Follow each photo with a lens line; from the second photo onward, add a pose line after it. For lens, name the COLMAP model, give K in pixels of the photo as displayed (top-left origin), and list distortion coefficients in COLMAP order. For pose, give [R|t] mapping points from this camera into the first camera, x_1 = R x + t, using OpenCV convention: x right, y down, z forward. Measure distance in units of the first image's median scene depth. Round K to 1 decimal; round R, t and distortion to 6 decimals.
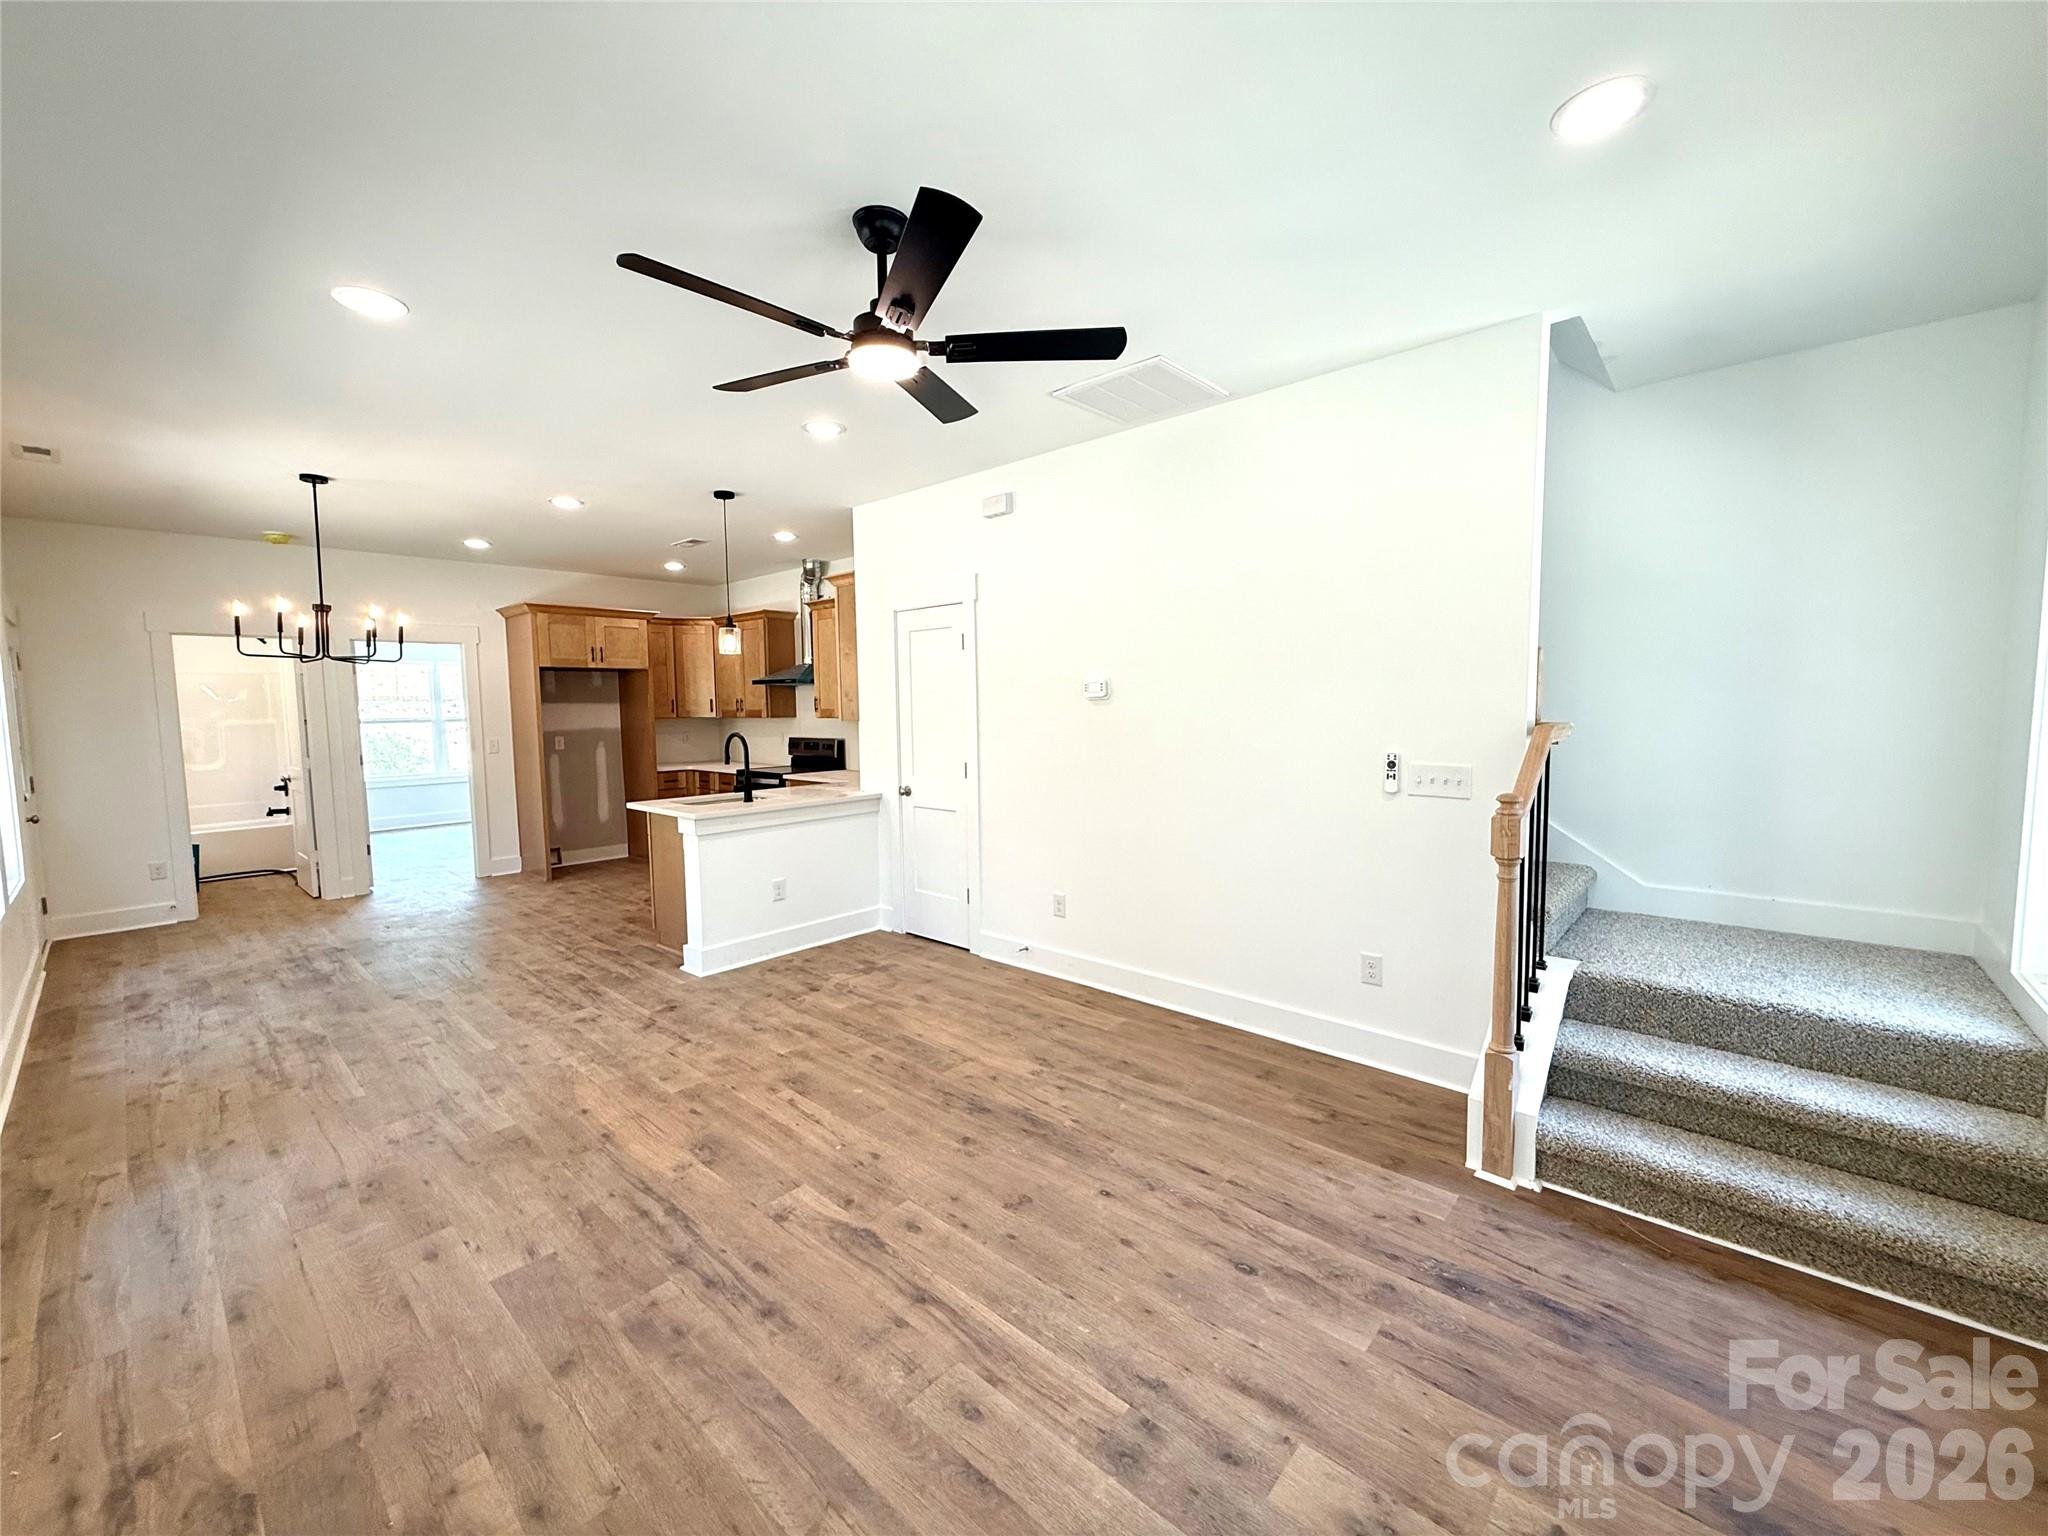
lens RADIAL K [[817.6, 0, 1017.3], [0, 817.6, 768.0], [0, 0, 1]] dist [0.000654, -0.000339]
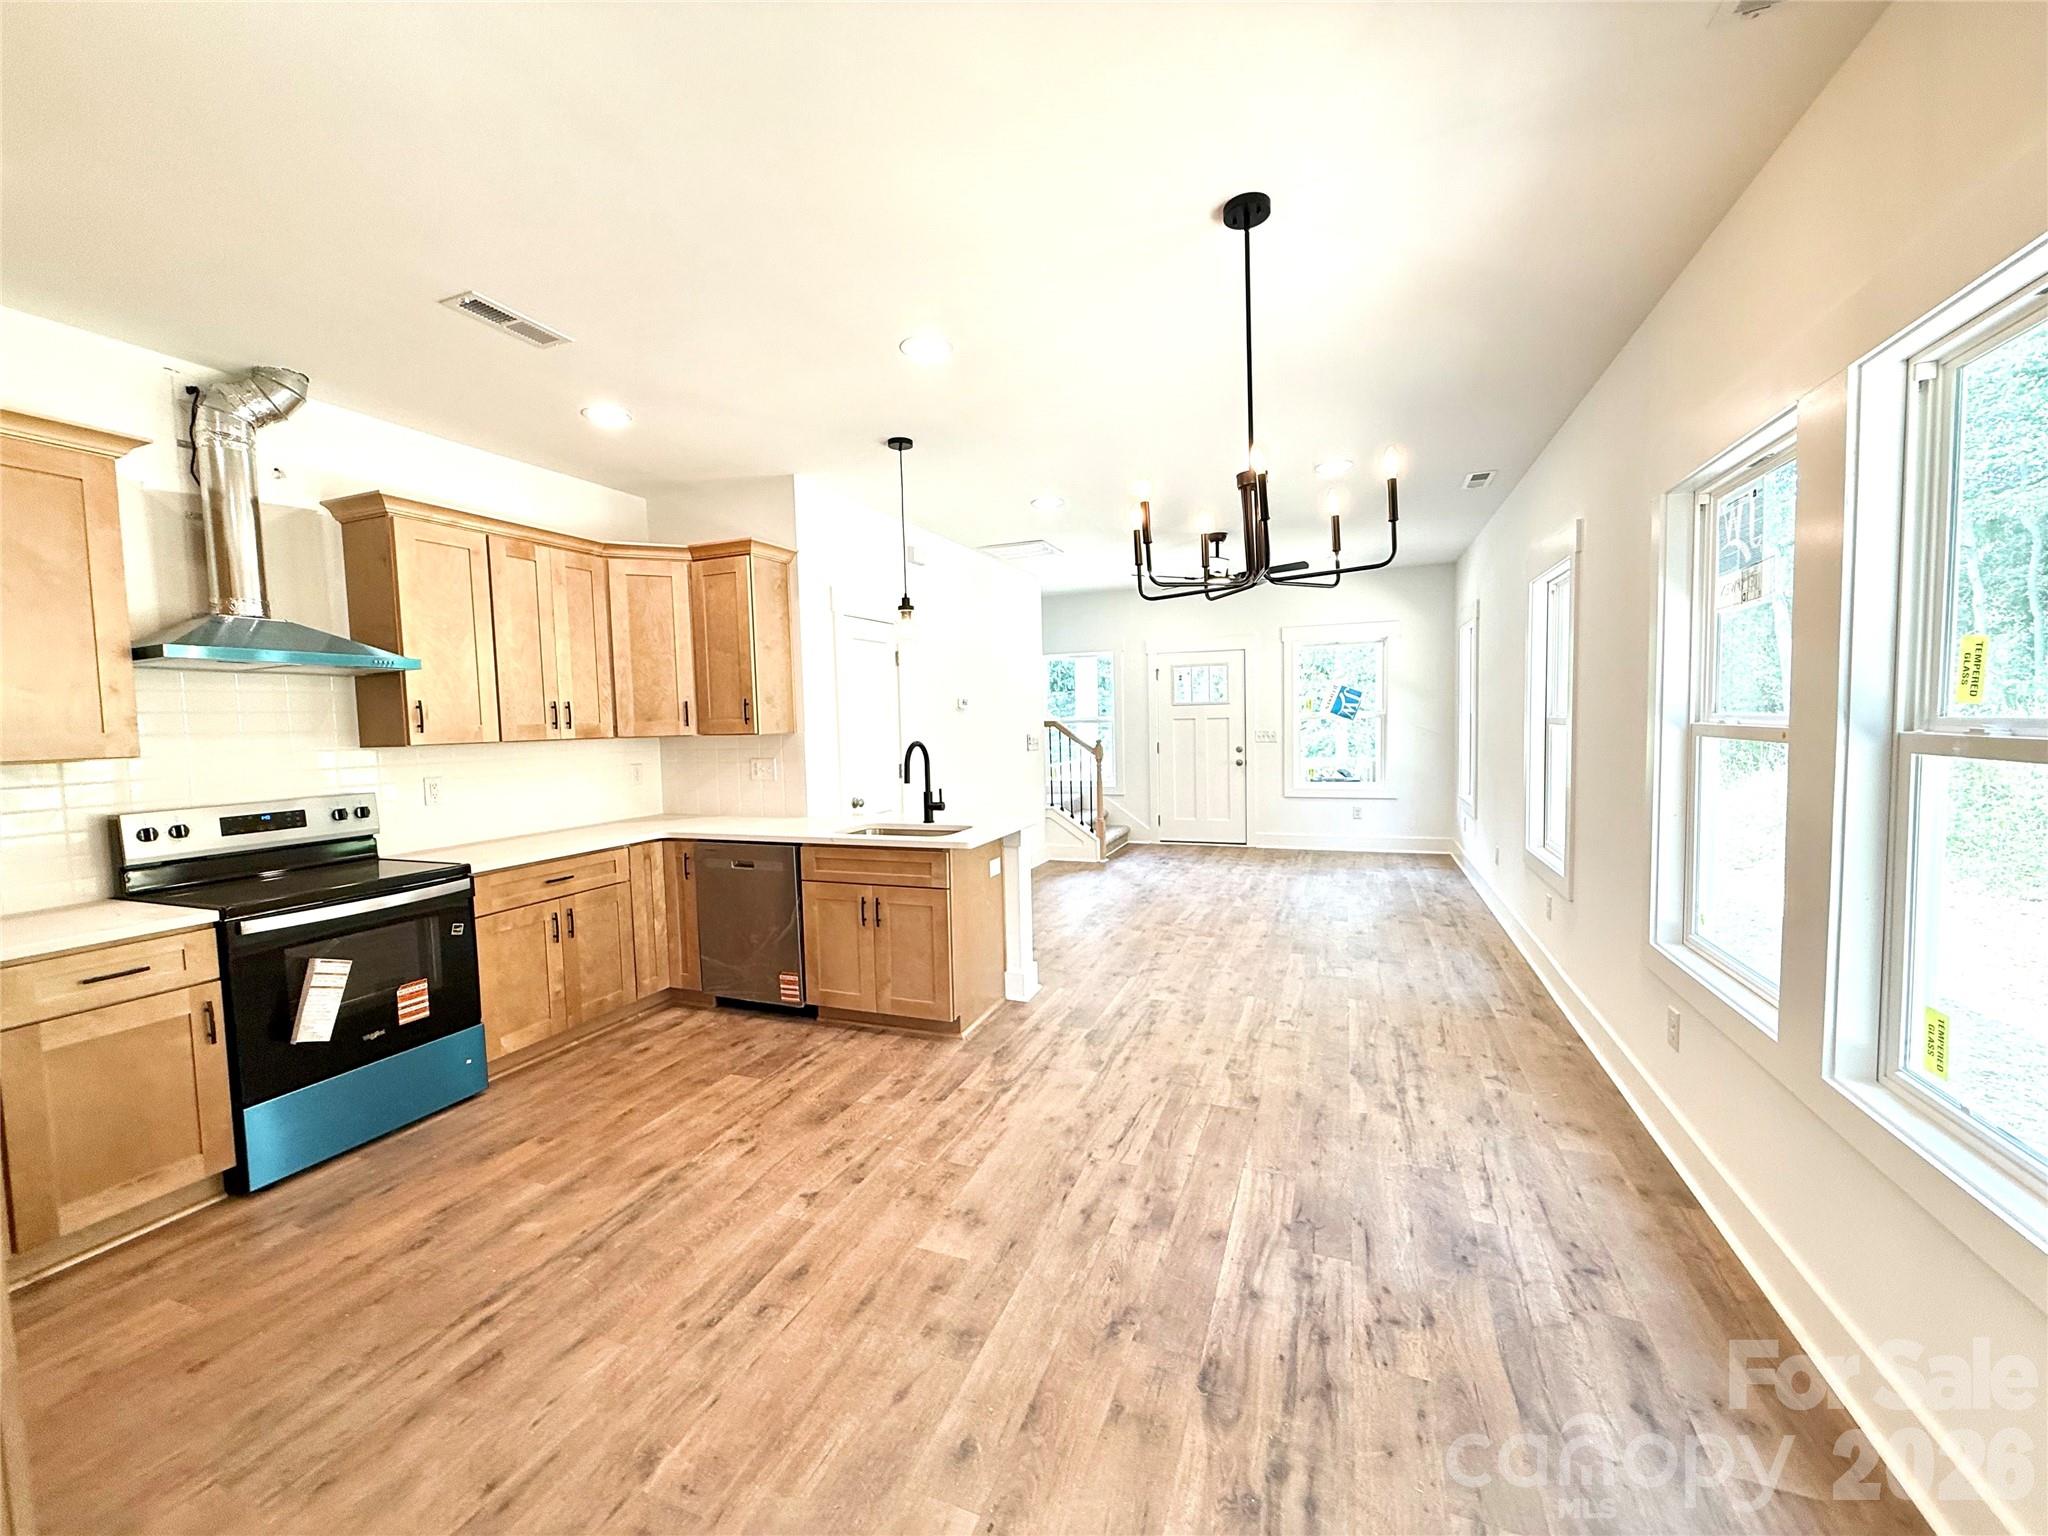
lens RADIAL K [[817.6, 0, 1020.2], [0, 817.6, 769.7], [0, 0, 1]] dist [0.000654, -0.000339]
pose [[-0.352809, -0.039172, 0.934875, -1.417247], [0.102667, 0.991470, 0.080288, -0.087245], [-0.930046, 0.124307, -0.345778, 1.479877]]
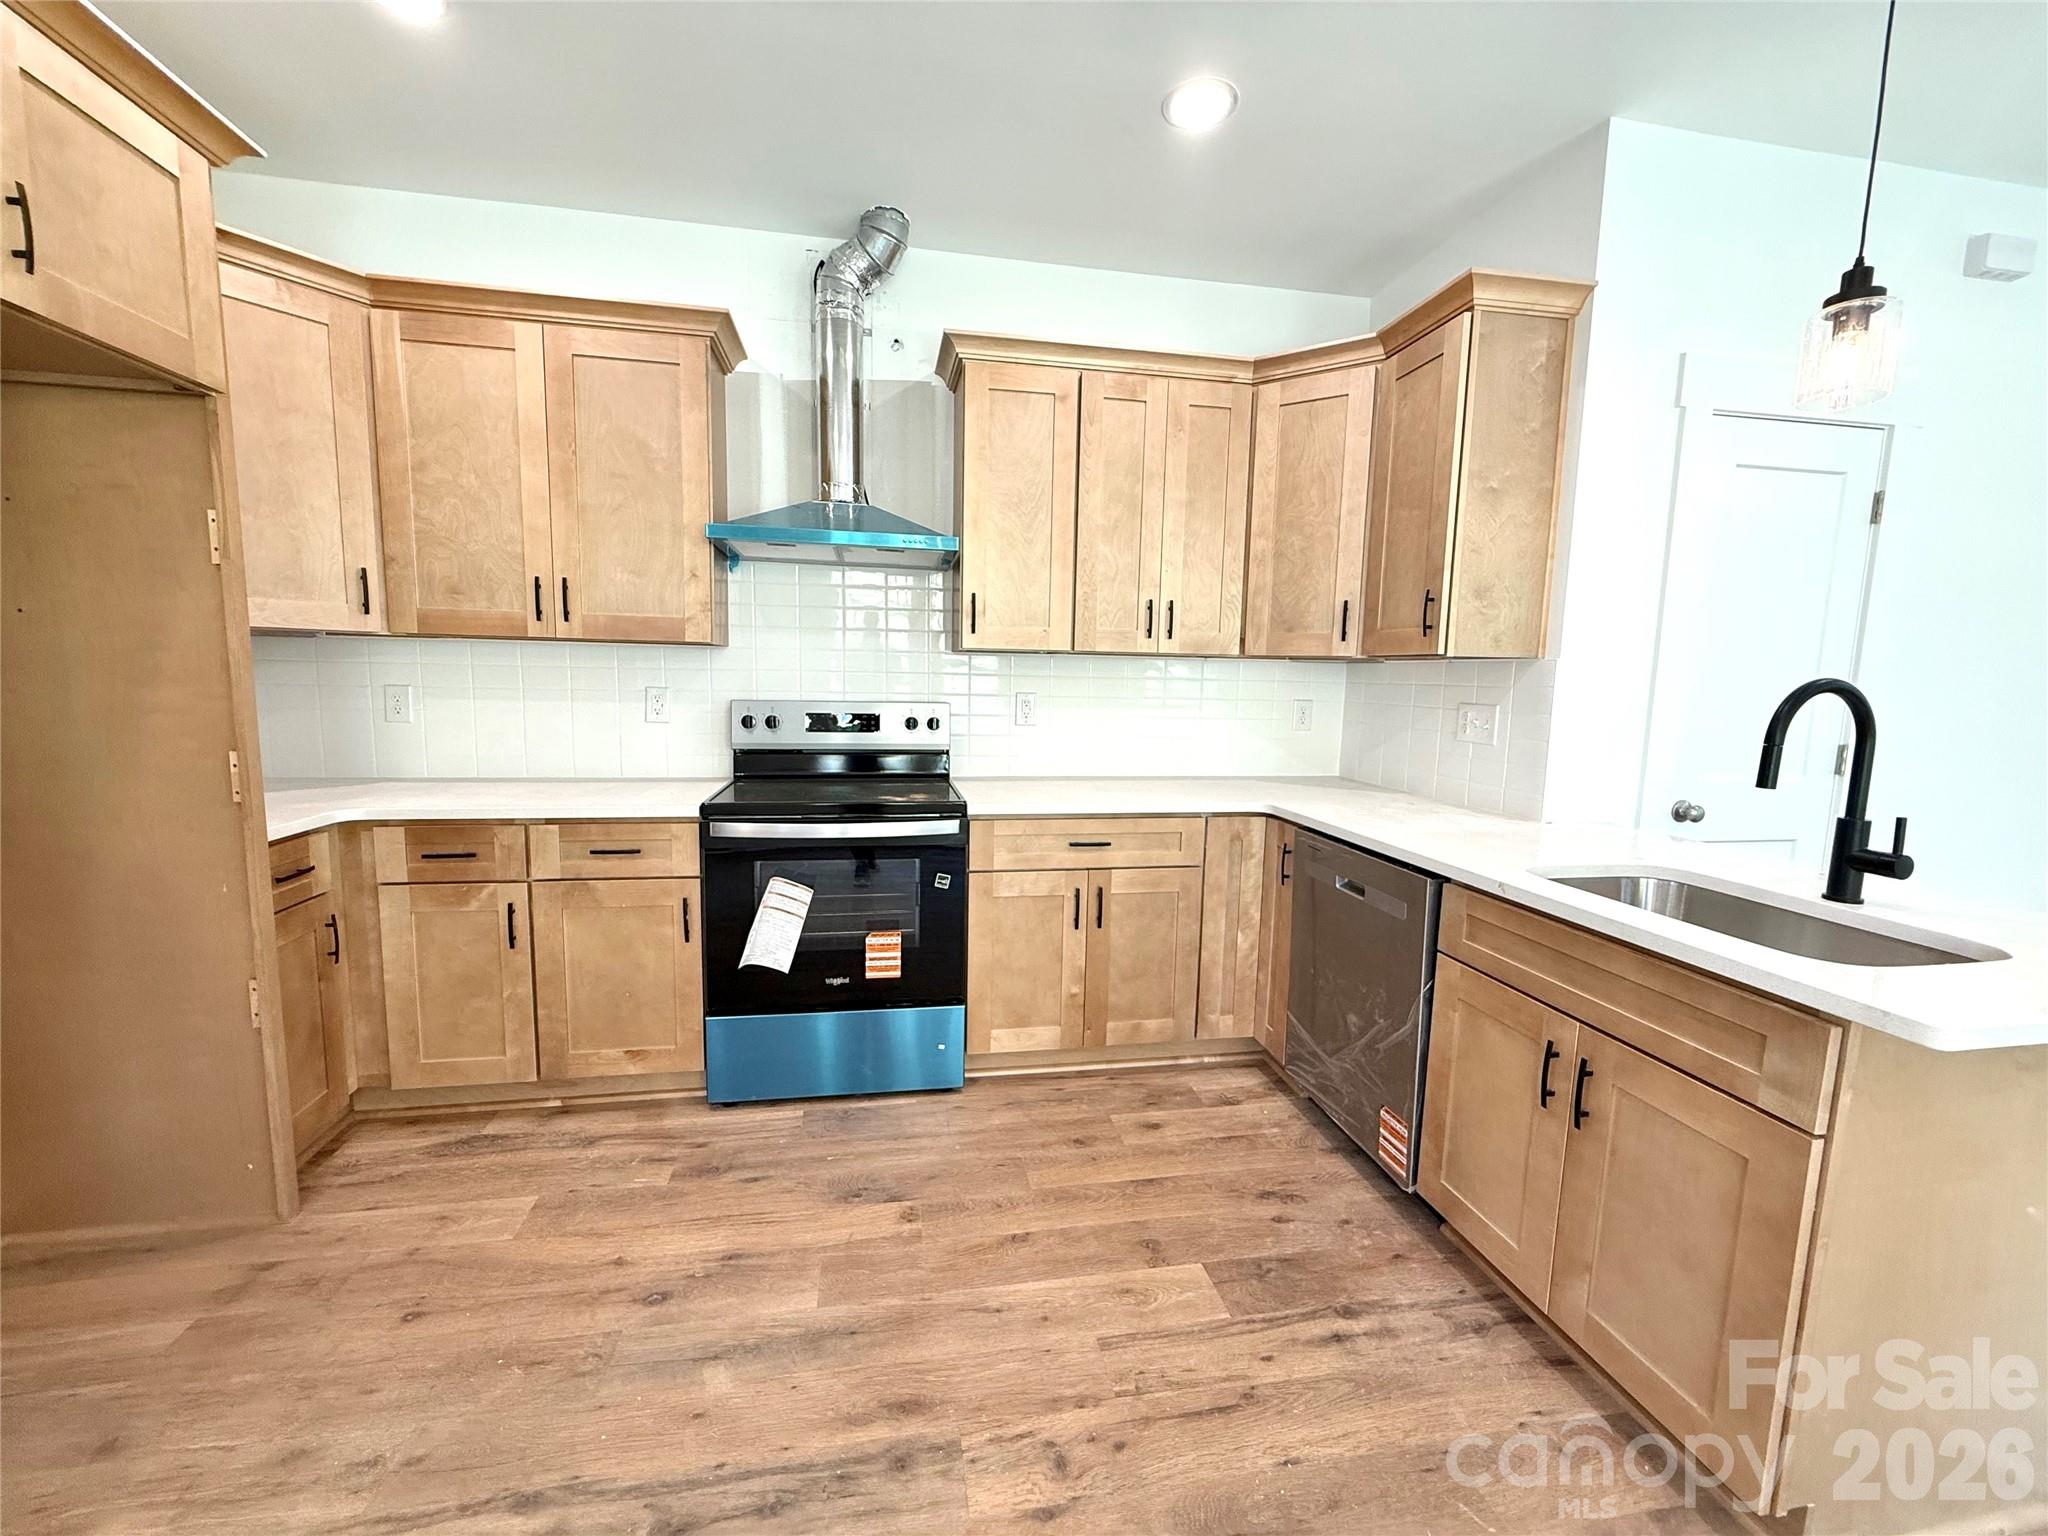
lens RADIAL K [[817.6, 0, 1017.0], [0, 817.6, 769.0], [0, 0, 1]] dist [0.000654, -0.000339]
pose [[0.610596, -0.069327, 0.788902, -0.948739], [0.033599, 0.997532, 0.061657, -0.048804], [-0.791229, -0.011141, 0.611418, 1.310102]]
